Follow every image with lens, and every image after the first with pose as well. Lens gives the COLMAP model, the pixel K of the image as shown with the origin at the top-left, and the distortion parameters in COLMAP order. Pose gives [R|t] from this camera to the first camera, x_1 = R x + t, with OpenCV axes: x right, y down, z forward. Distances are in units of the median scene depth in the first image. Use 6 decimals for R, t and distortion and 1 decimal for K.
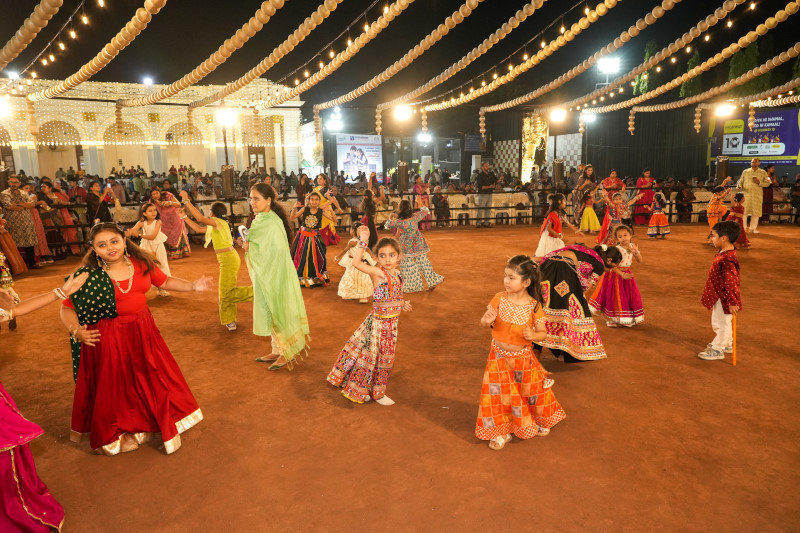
lens RADIAL K [[557.2, 0, 403.7], [0, 557.2, 270.8], [0, 0, 1]] dist [-0.021730, 0.031305]
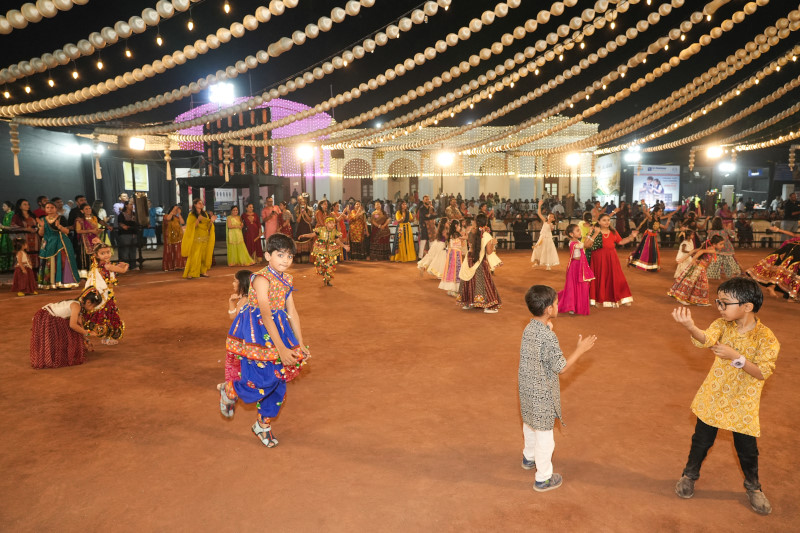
lens RADIAL K [[557.2, 0, 403.4], [0, 557.2, 265.8], [0, 0, 1]] dist [-0.021730, 0.031305]
pose [[0.887519, 0.065538, -0.456087, -0.013071], [-0.092147, 0.995083, -0.036322, 0.027994], [0.451464, 0.074263, 0.889194, -0.143576]]
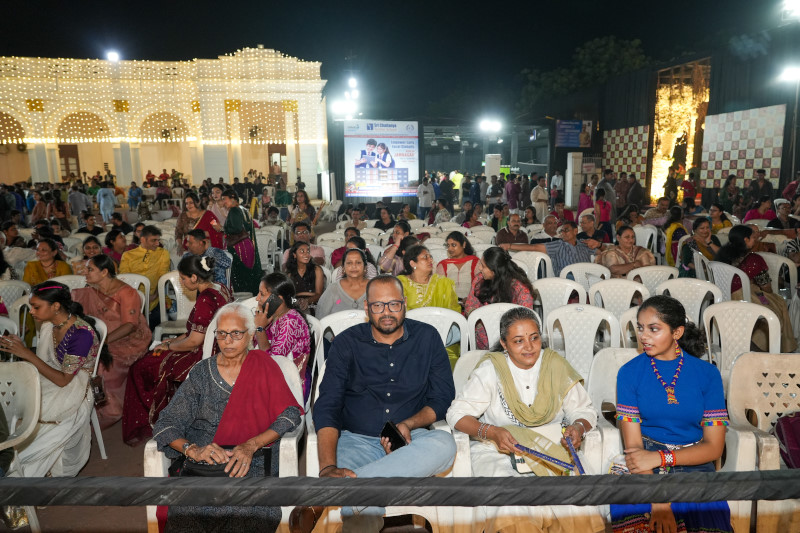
lens RADIAL K [[557.2, 0, 401.2], [0, 557.2, 267.5], [0, 0, 1]] dist [-0.021730, 0.031305]
pose [[0.983062, 0.028361, -0.181067, 0.058834], [-0.030447, 0.999498, -0.008750, -0.070692], [0.180728, 0.014115, 0.983432, 0.370082]]
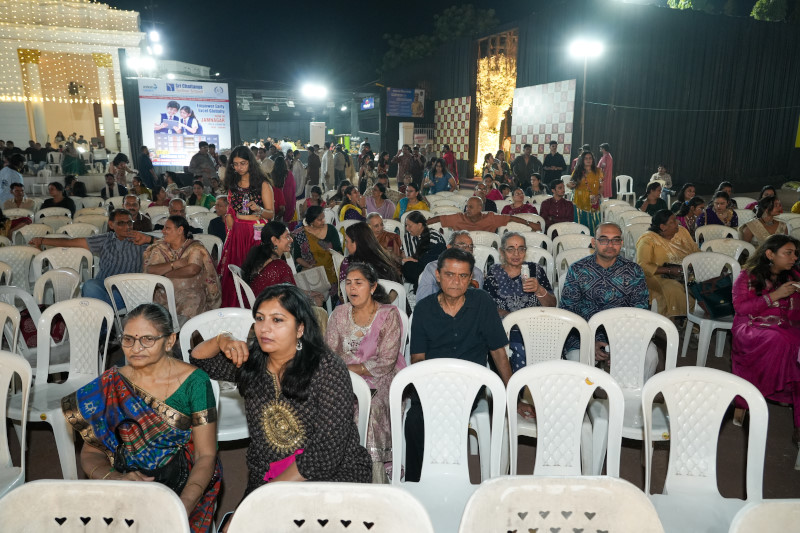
lens RADIAL K [[557.2, 0, 403.8], [0, 557.2, 266.9], [0, 0, 1]] dist [-0.021730, 0.031305]
pose [[0.999708, 0.022752, -0.008184, 0.146624], [-0.022393, 0.998885, 0.041554, -0.080826], [0.009121, -0.041358, 0.999103, 0.412316]]
